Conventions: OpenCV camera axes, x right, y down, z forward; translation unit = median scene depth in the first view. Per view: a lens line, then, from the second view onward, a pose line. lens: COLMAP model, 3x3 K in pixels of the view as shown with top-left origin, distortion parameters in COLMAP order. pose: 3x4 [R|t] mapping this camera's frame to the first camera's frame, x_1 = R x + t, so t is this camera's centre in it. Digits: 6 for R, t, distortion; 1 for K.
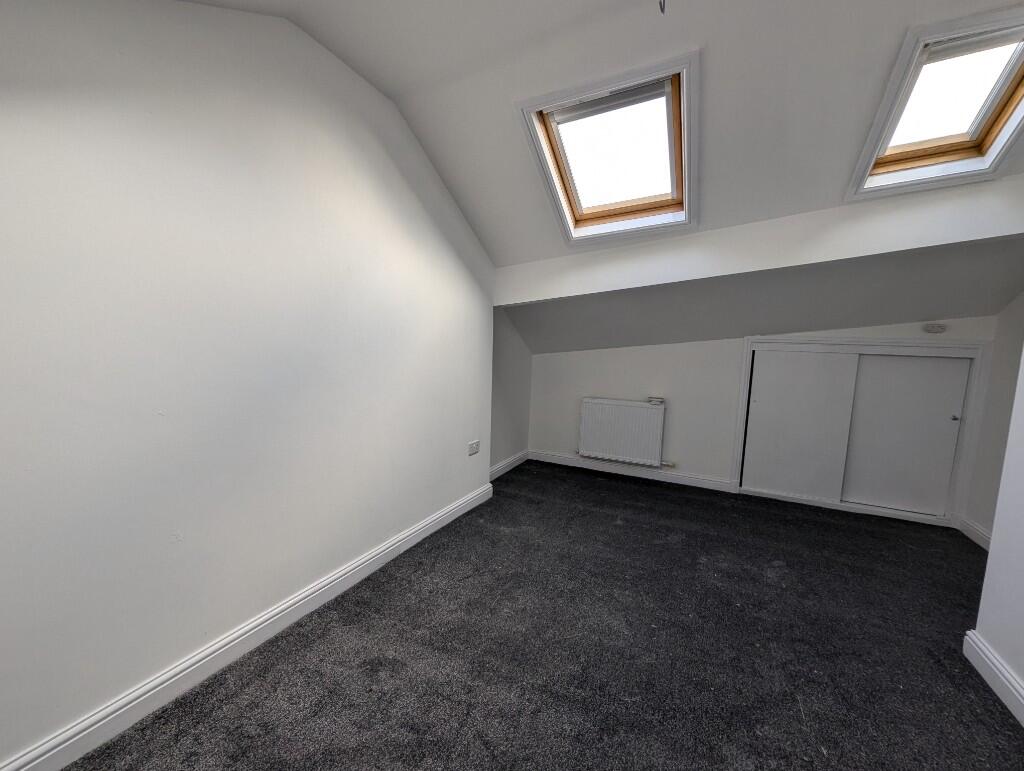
lens RADIAL K [[434.3, 0, 512.0], [0, 434.3, 385.5], [0, 0, 1]] dist [-0.000541, -0.000259]
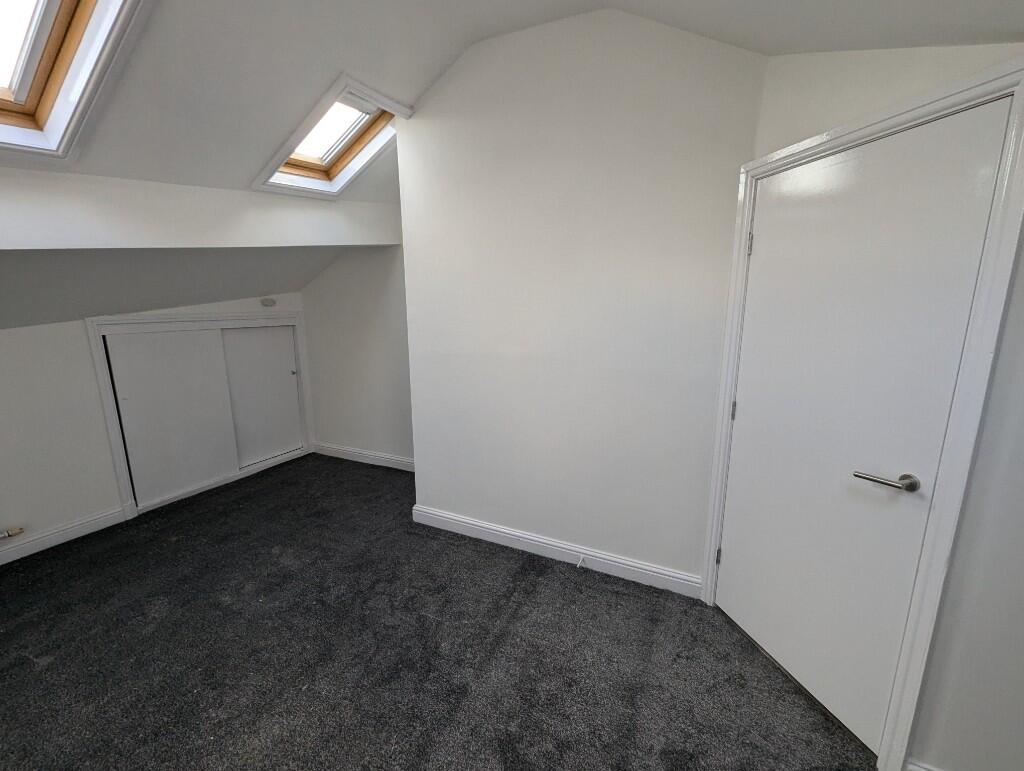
lens RADIAL K [[434.3, 0, 512.0], [0, 434.3, 385.5], [0, 0, 1]] dist [-0.000541, -0.000259]
pose [[-0.005041, -0.229515, 0.973292, -0.250284], [0.095197, 0.968774, 0.228943, -0.123277], [-0.995446, 0.093808, 0.016966, 0.342965]]
